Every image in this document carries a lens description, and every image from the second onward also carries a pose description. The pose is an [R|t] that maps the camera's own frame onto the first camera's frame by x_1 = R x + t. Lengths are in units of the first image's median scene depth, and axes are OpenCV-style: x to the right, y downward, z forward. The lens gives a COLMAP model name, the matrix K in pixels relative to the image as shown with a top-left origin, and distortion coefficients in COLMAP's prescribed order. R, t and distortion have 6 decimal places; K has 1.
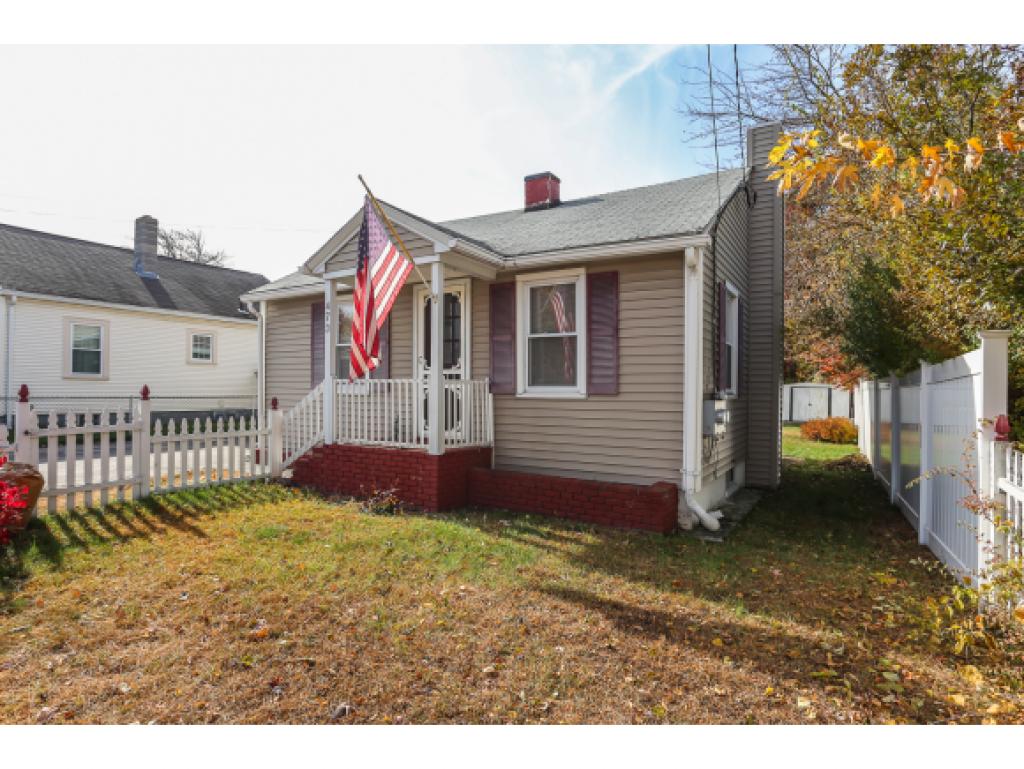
lens RADIAL K [[551.0, 0, 512.0], [0, 551.0, 384.5], [0, 0, 1]] dist [-0.069924, 0.036399]
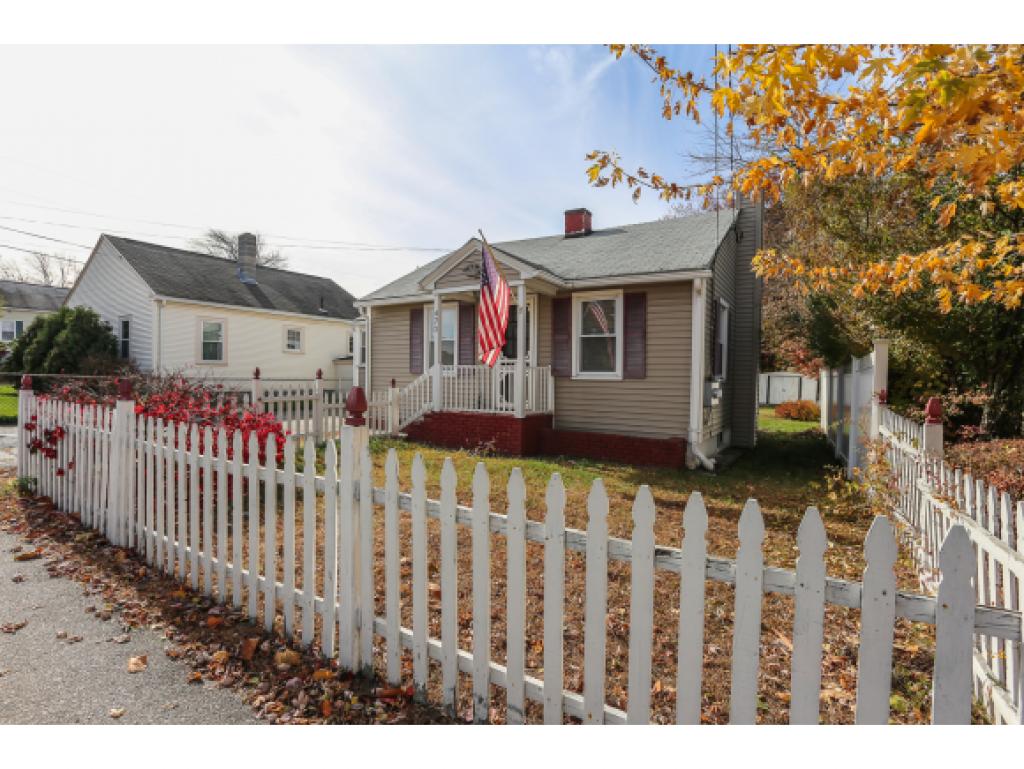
lens RADIAL K [[500.7, 0, 508.0], [0, 500.7, 386.8], [0, 0, 1]] dist [-0.082342, 0.042597]
pose [[0.999863, 0.007455, -0.014802, -0.133736], [-0.007005, 0.999518, 0.030239, 0.004903], [0.015021, -0.030131, 0.999433, -0.286243]]
